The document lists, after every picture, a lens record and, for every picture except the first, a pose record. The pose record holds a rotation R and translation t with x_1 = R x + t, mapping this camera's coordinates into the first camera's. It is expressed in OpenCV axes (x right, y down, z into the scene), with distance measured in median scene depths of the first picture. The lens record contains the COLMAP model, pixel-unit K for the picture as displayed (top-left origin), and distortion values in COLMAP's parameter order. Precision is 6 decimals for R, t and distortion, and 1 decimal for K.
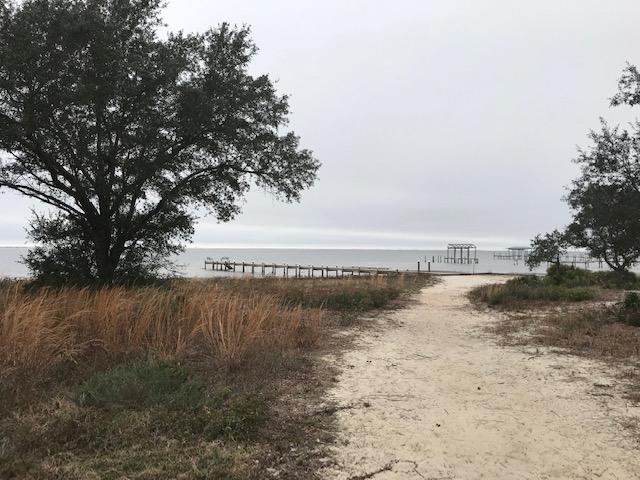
lens RADIAL K [[520.9, 0, 319.0], [0, 520.9, 242.4], [0, 0, 1]] dist [0.082821, 0.001853]
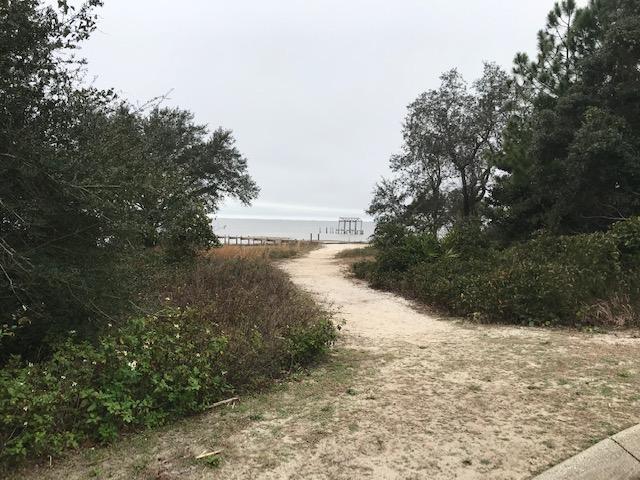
lens RADIAL K [[520.9, 0, 319.9], [0, 520.9, 240.7], [0, 0, 1]] dist [0.082821, 0.001853]
pose [[0.981033, 0.009724, 0.193597, -0.075310], [-0.020275, 0.998410, 0.052593, -0.024264], [-0.192778, -0.055521, 0.979670, -0.505836]]
